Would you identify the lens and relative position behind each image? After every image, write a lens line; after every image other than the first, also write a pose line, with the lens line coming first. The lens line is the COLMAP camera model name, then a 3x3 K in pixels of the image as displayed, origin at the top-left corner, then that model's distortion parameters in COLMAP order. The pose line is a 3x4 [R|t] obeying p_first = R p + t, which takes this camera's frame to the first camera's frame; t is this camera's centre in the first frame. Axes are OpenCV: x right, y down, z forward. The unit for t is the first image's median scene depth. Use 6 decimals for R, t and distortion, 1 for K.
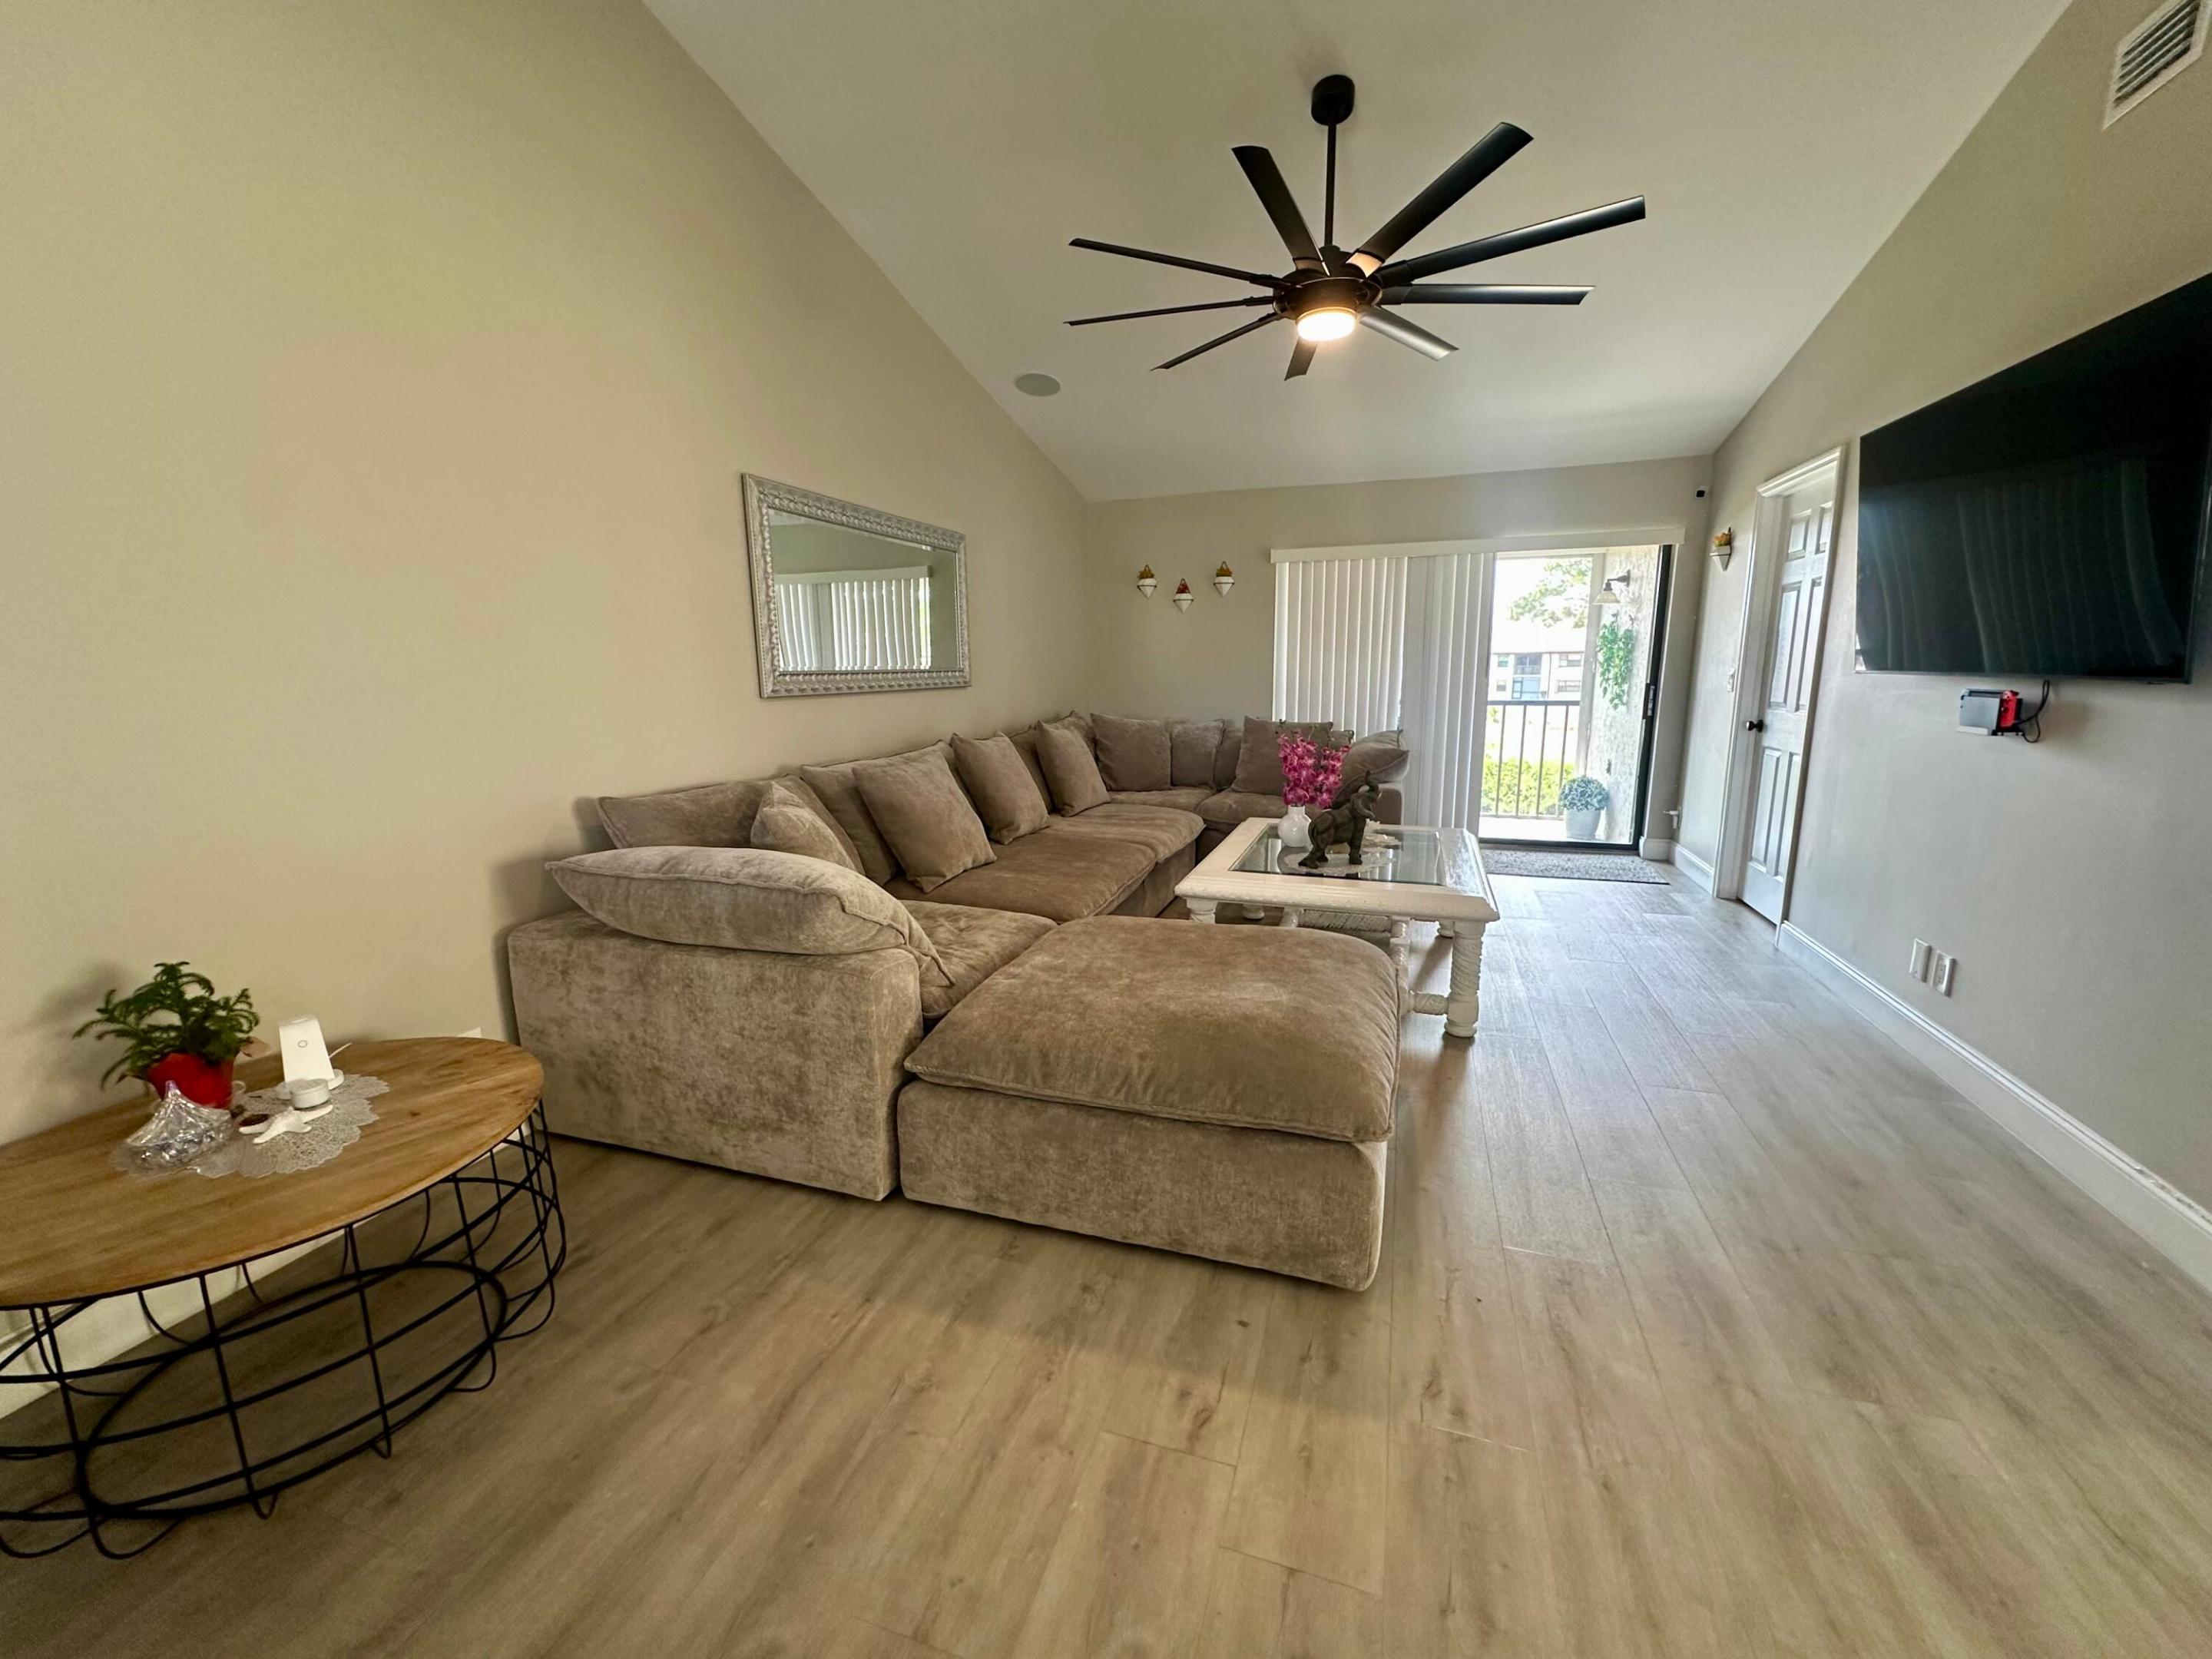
lens RADIAL K [[878.8, 0, 1106.0], [0, 878.8, 829.0], [0, 0, 1]] dist [-0.005295, 0.001333]
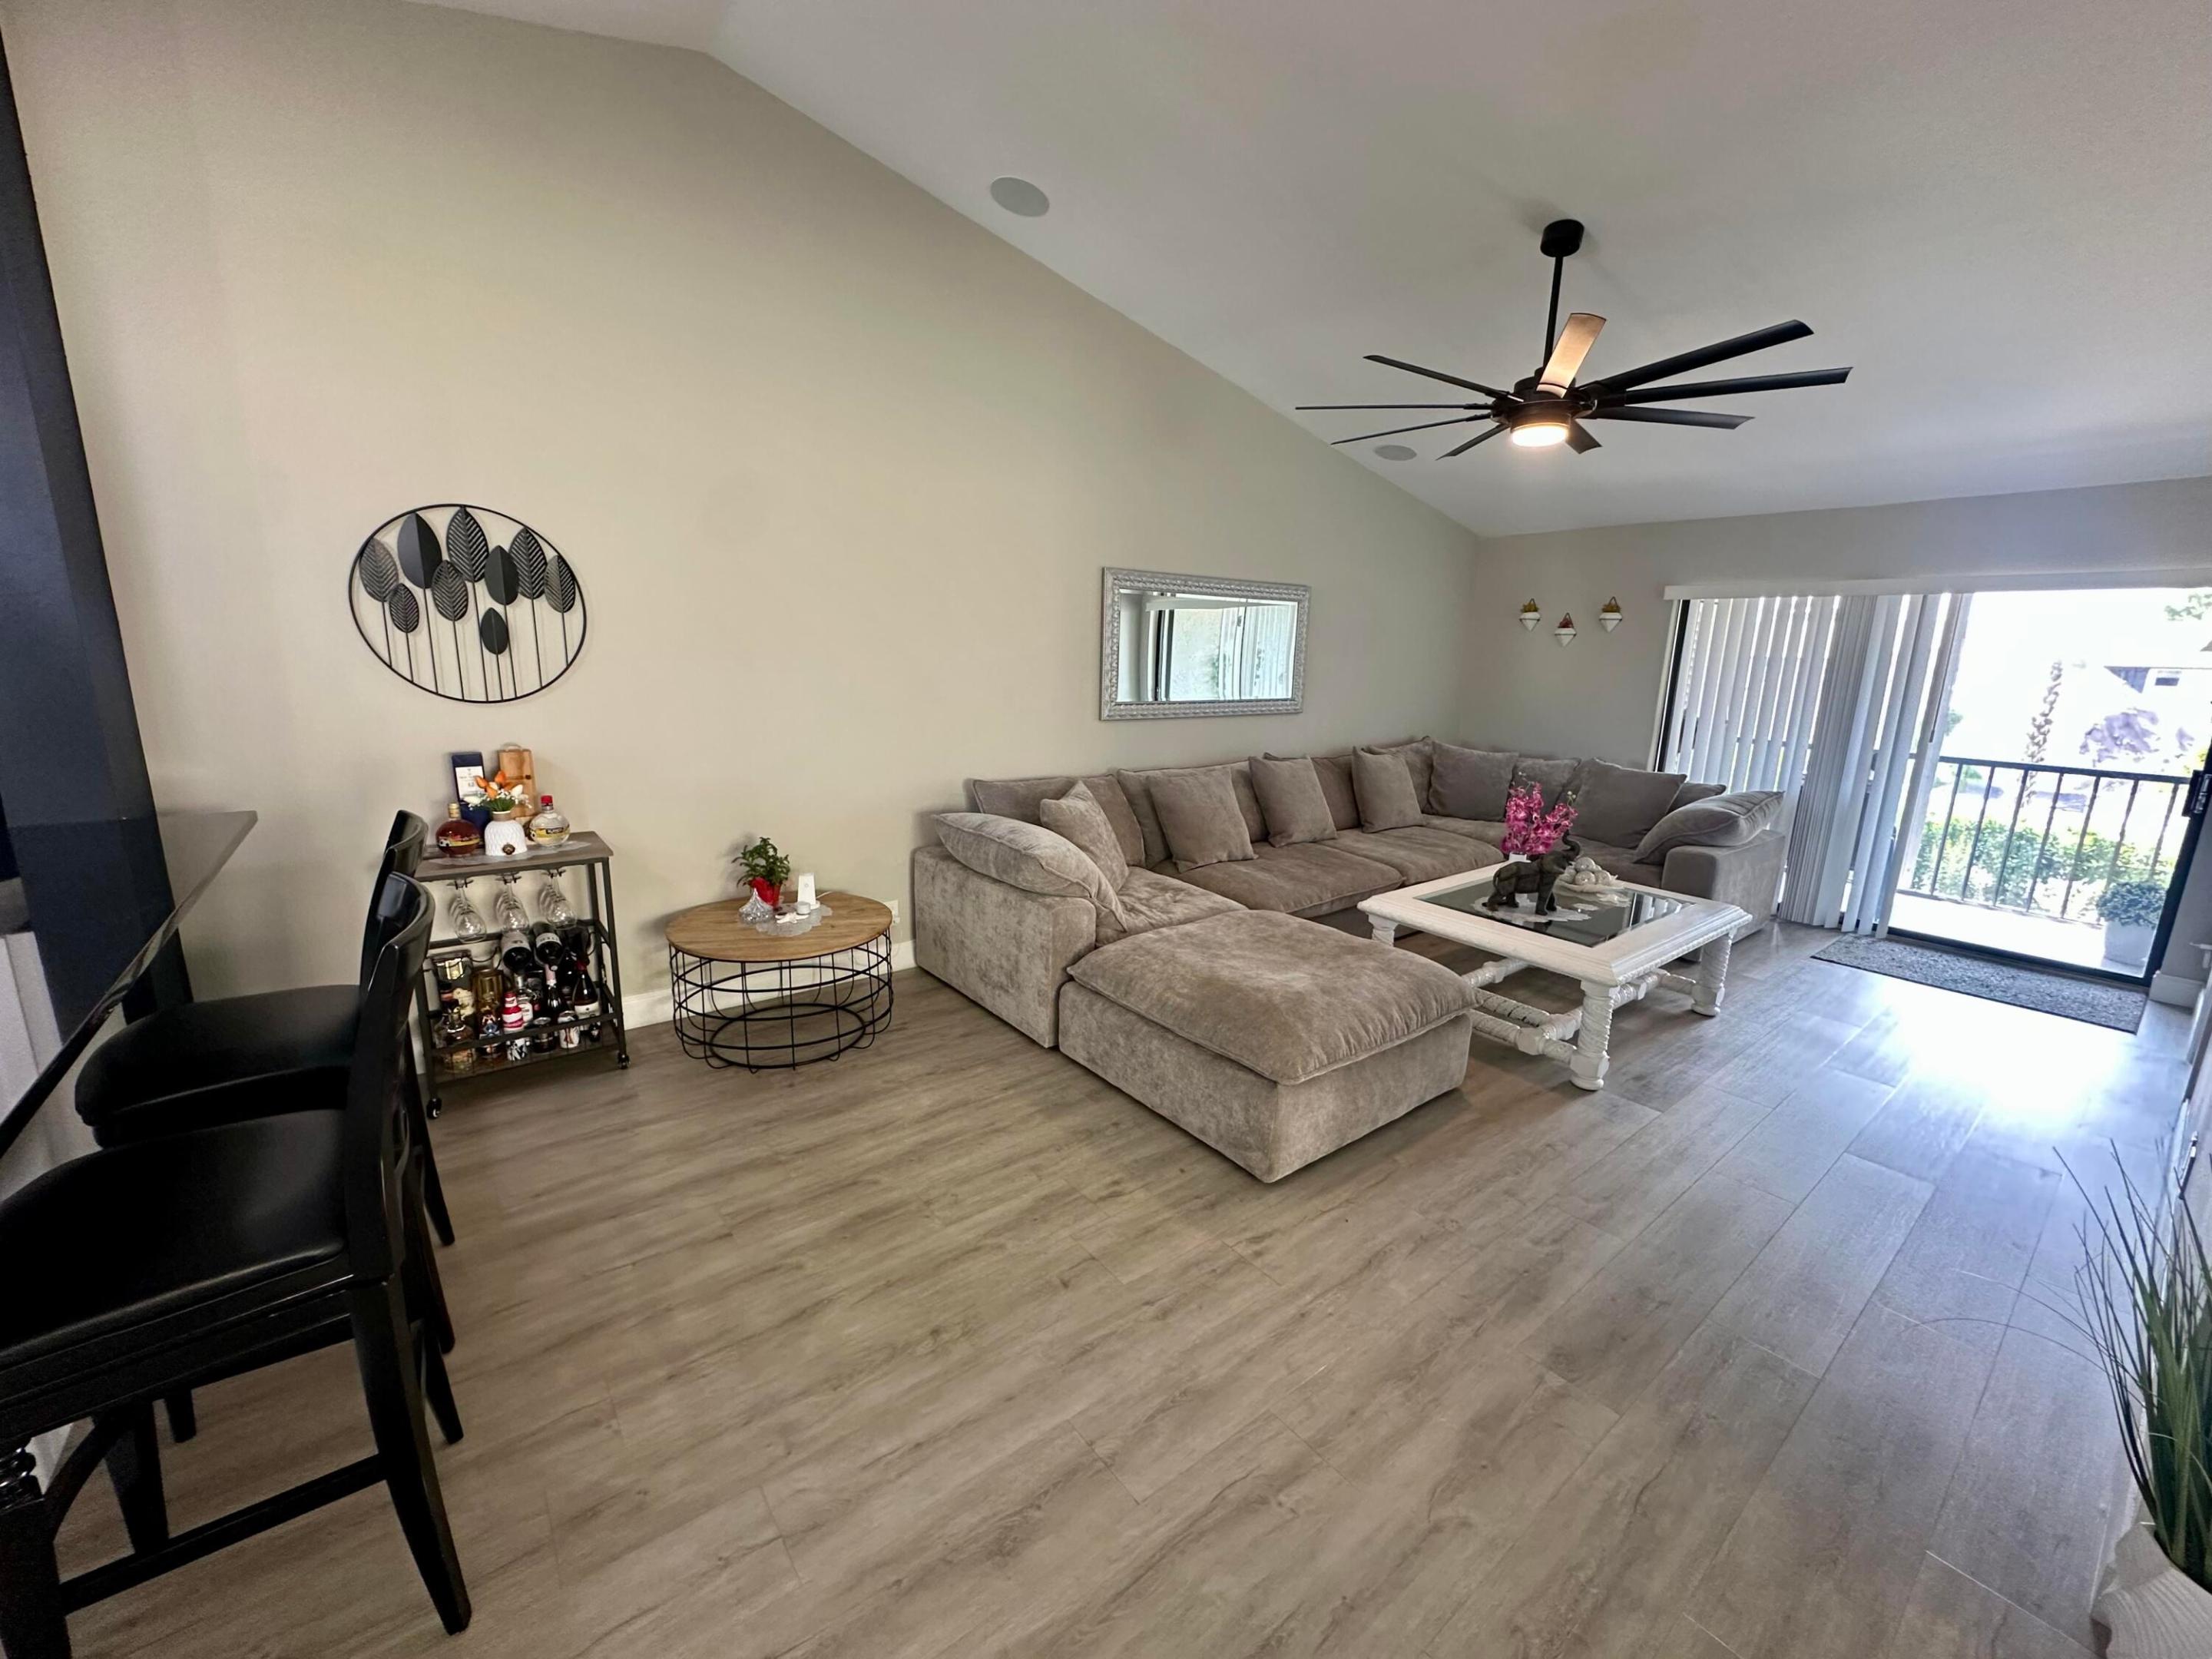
lens RADIAL K [[878.8, 0, 1107.6], [0, 878.8, 831.0], [0, 0, 1]] dist [-0.005295, 0.001333]
pose [[0.834982, 0.145260, -0.530759, 0.607748], [-0.135067, 0.989124, 0.058221, -0.080945], [0.533444, 0.023075, 0.845521, -0.311213]]
